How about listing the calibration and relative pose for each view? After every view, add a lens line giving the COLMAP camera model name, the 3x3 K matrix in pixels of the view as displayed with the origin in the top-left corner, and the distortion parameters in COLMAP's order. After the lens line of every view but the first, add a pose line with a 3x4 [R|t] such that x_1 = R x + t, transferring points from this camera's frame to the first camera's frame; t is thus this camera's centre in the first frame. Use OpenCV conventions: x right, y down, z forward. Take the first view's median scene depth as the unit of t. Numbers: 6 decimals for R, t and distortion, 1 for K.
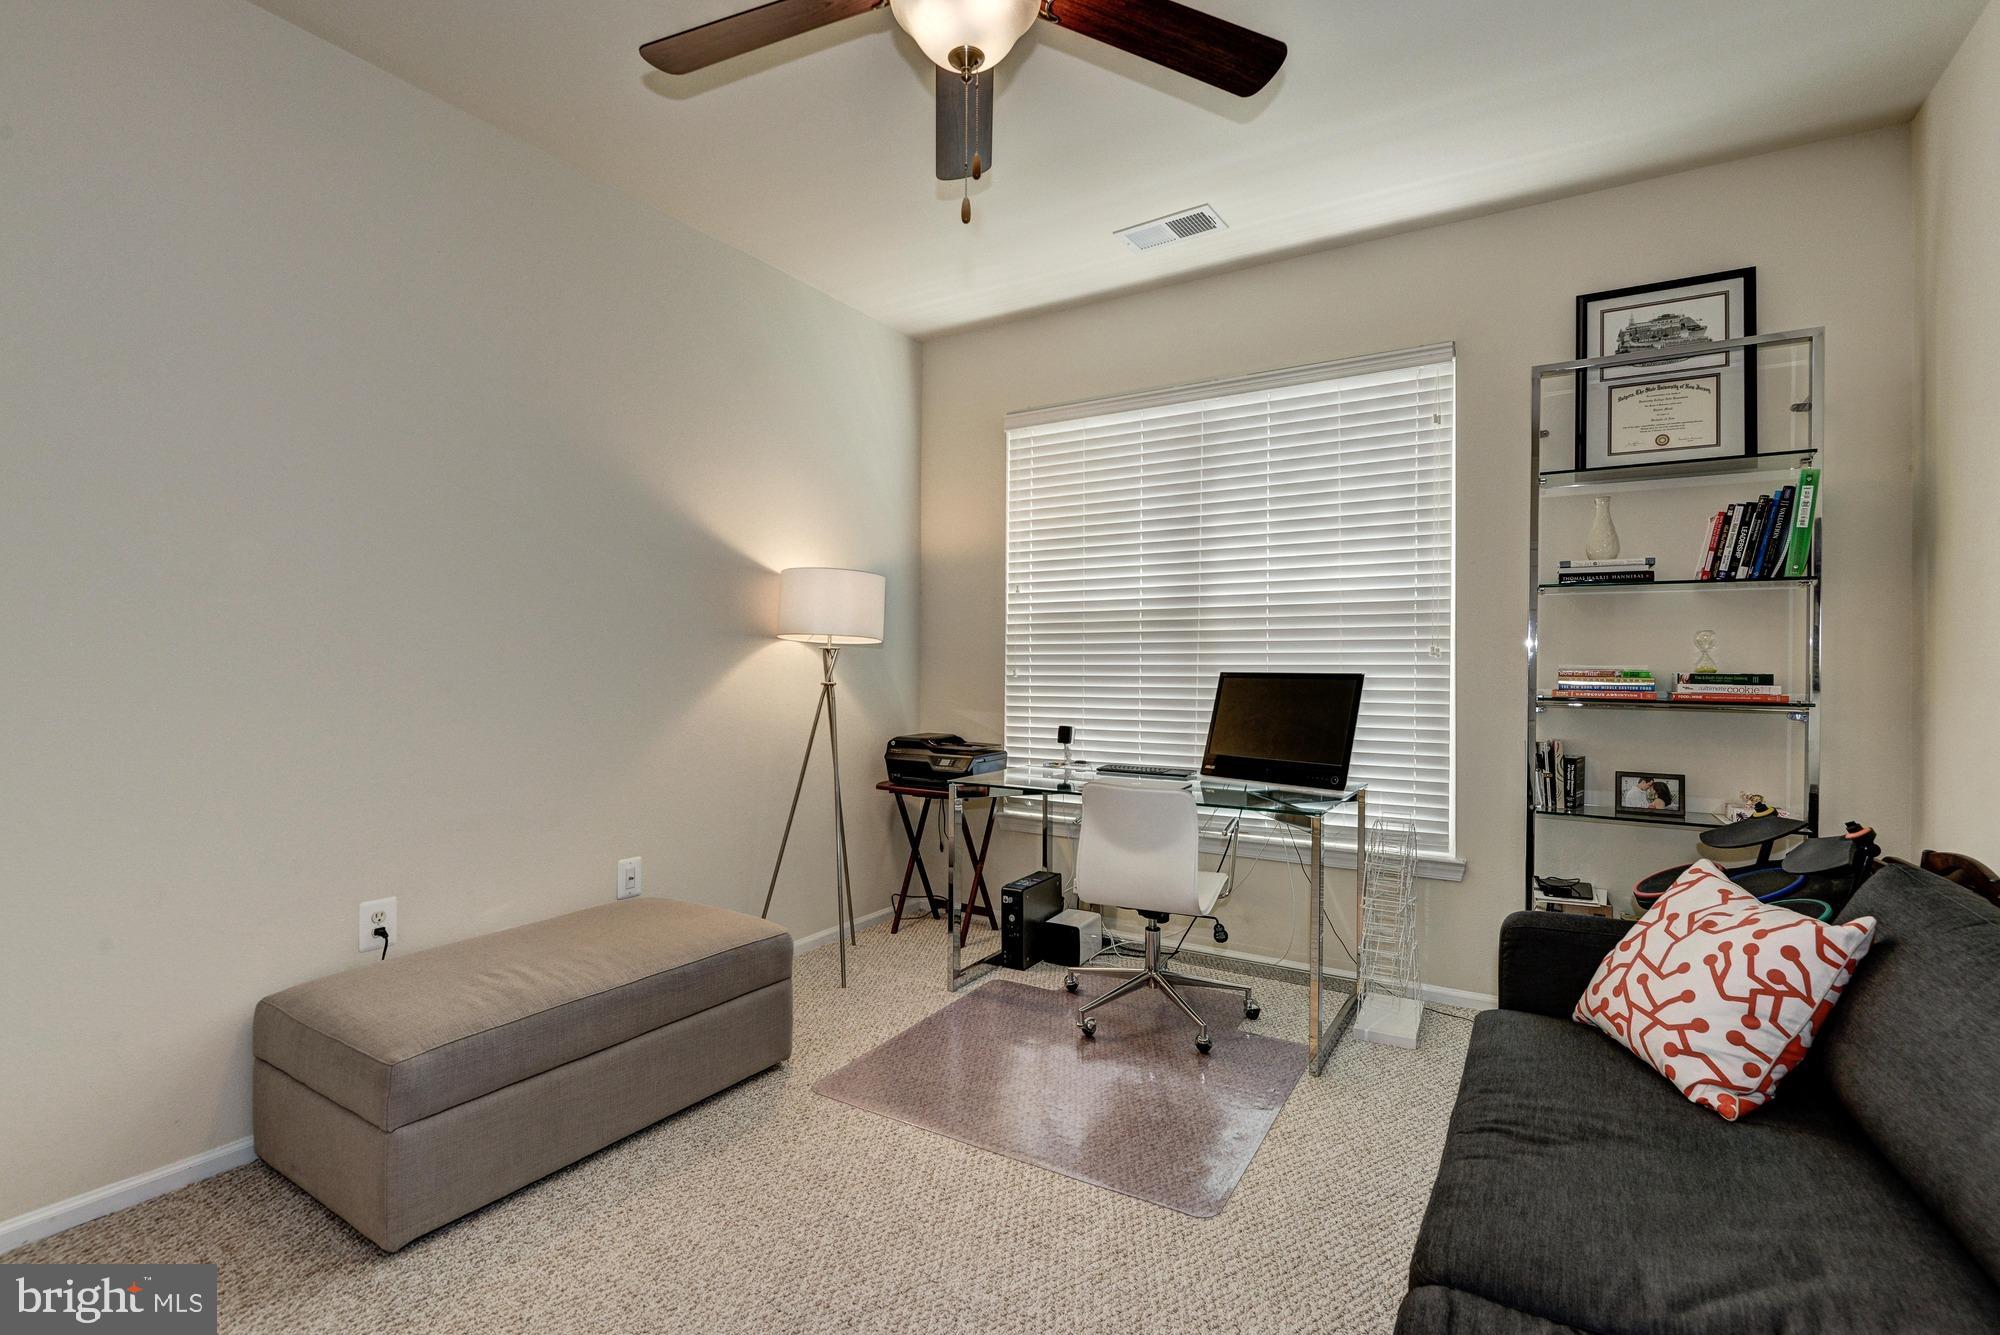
lens RADIAL K [[901.5, 0, 1000.0], [0, 901.5, 667.5], [0, 0, 1]] dist [0.002212, -0.006978]
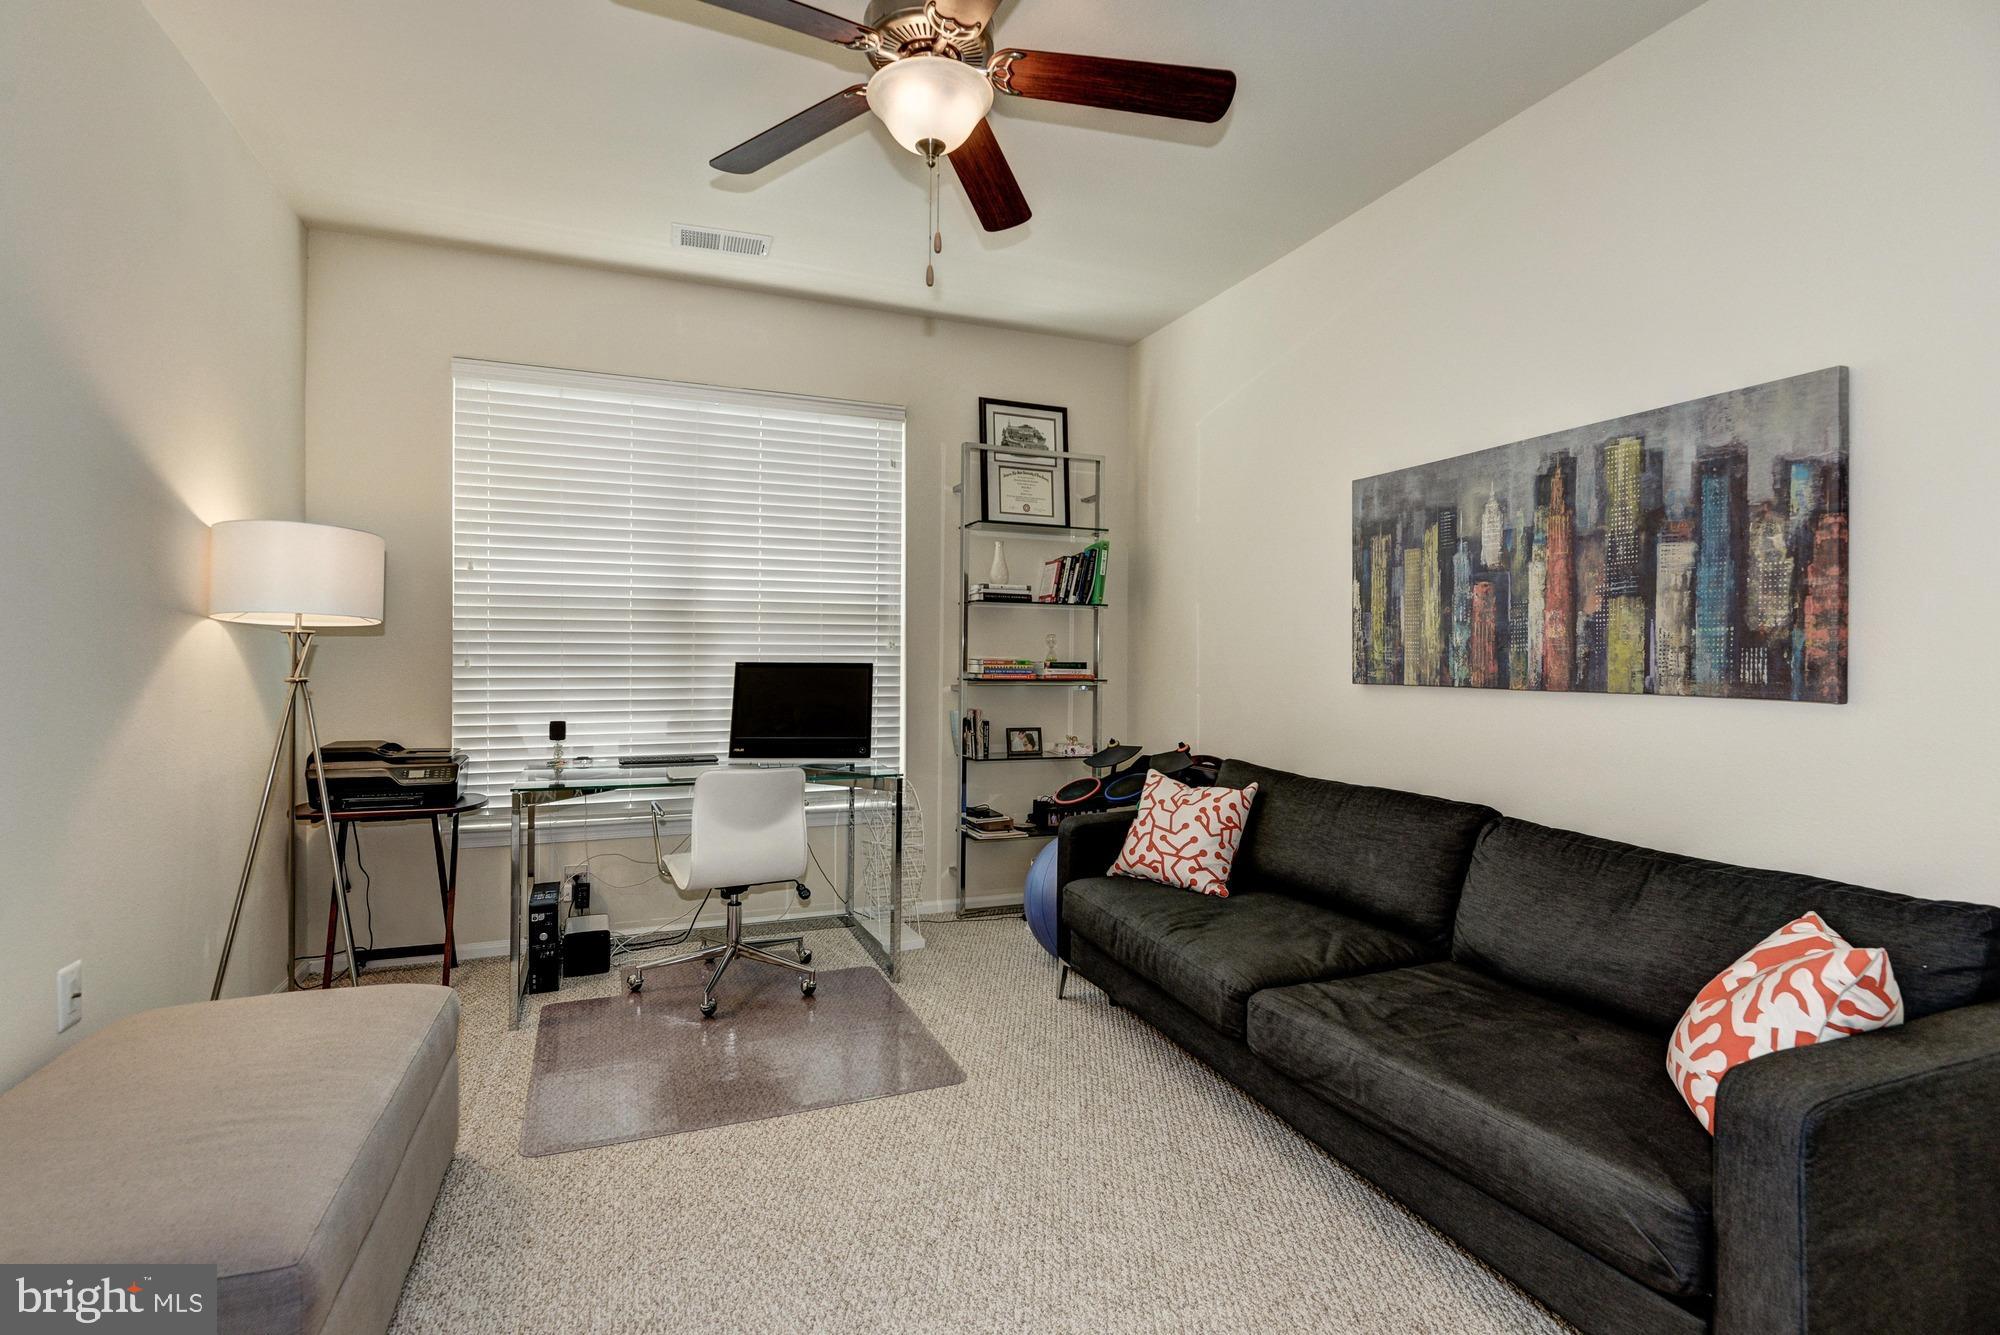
lens RADIAL K [[931.8, 0, 967.5], [0, 931.8, 661.6], [0, 0, 1]] dist [-0.001975, -0.001594]
pose [[0.608923, -0.004517, 0.793217, -0.583829], [-0.002004, 0.999972, 0.007233, -0.005104], [-0.793227, -0.005994, 0.608897, 0.124380]]
